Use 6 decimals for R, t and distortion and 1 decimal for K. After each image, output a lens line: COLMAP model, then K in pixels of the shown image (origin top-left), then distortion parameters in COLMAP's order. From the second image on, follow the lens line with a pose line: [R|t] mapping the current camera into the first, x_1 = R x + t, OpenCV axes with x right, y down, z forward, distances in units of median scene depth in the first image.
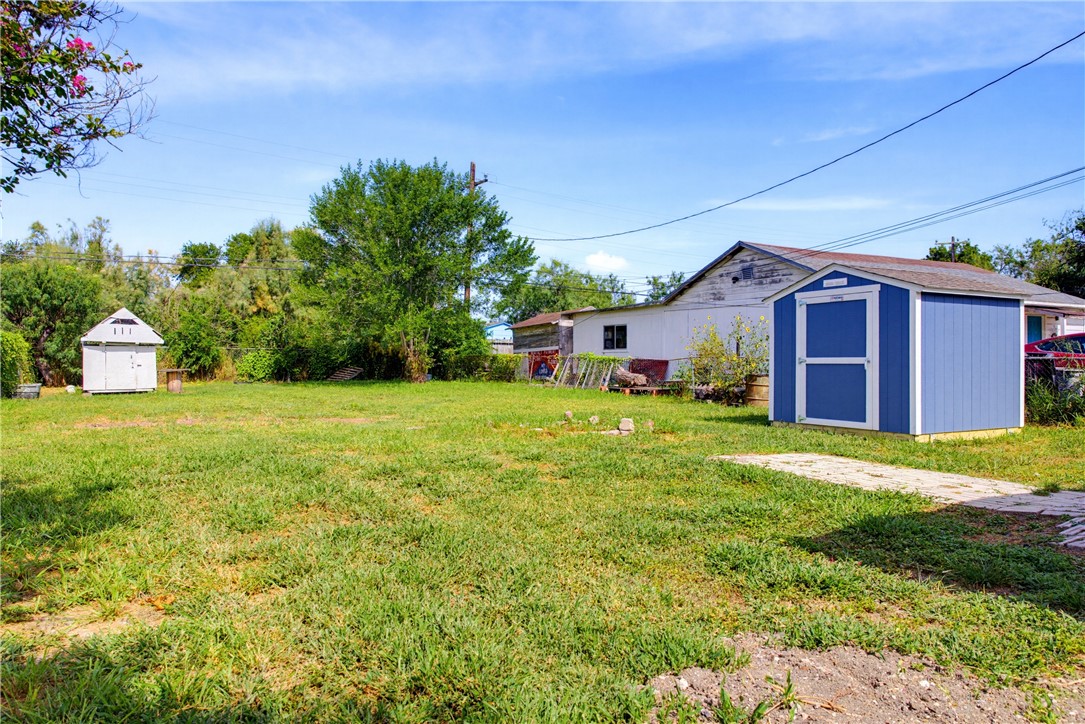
lens RADIAL K [[729.7, 0, 546.3], [0, 729.7, 361.9], [0, 0, 1]] dist [0.006208, -0.003387]
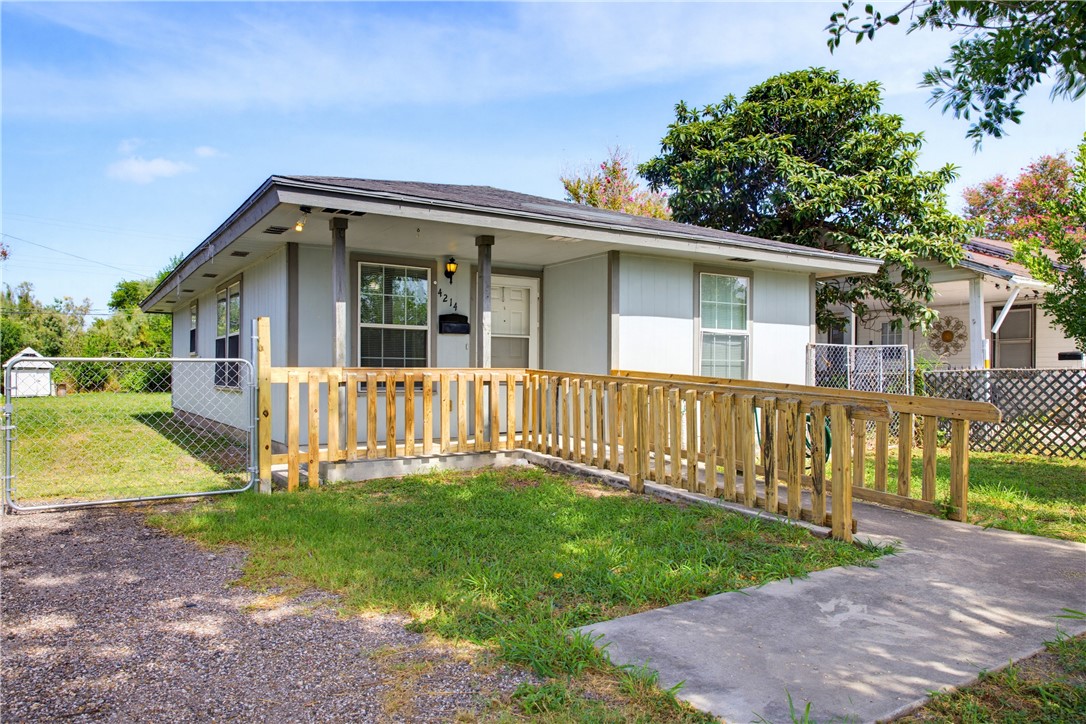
lens RADIAL K [[730.4, 0, 545.3], [0, 730.4, 373.8], [0, 0, 1]] dist [0.006208, -0.003387]
pose [[0.999698, 0.002285, 0.024451, 0.416579], [-0.002118, 0.999974, -0.006838, -0.002471], [-0.024466, 0.006784, 0.999678, -0.522993]]
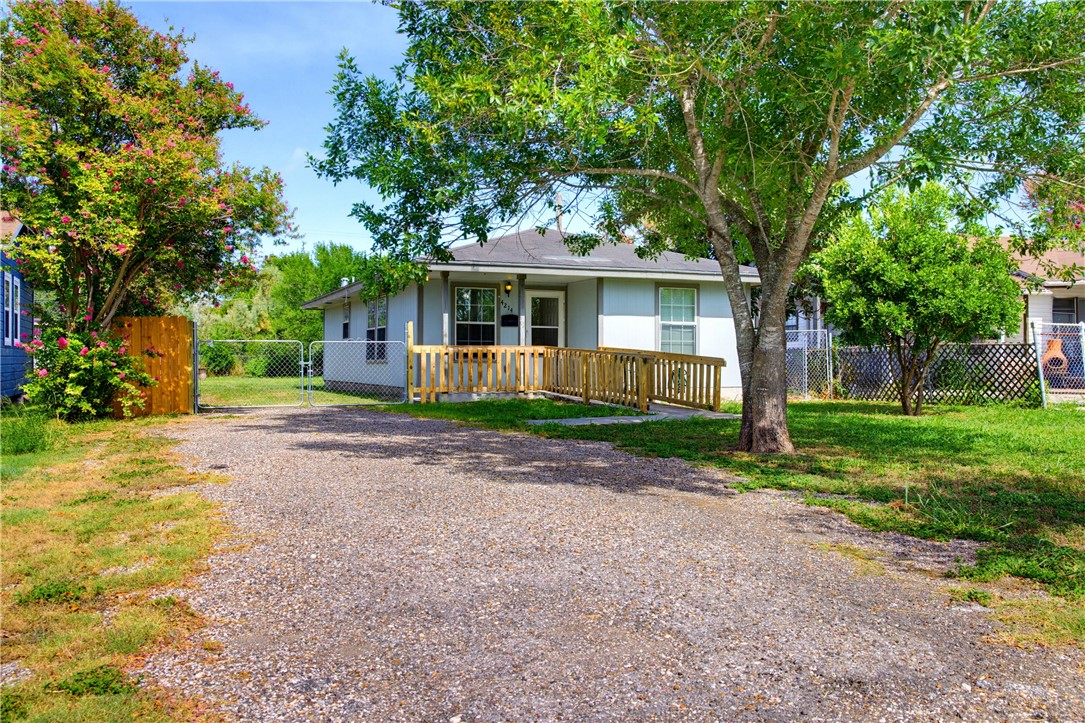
lens RADIAL K [[889.6, 0, 536.0], [0, 889.6, 356.9], [0, 0, 1]] dist [0.010772, 0.003540]
pose [[0.989008, -0.000295, -0.147861, 0.493910], [-0.001728, 0.999907, -0.013553, 0.008442], [0.147851, 0.013660, 0.988915, -0.825269]]
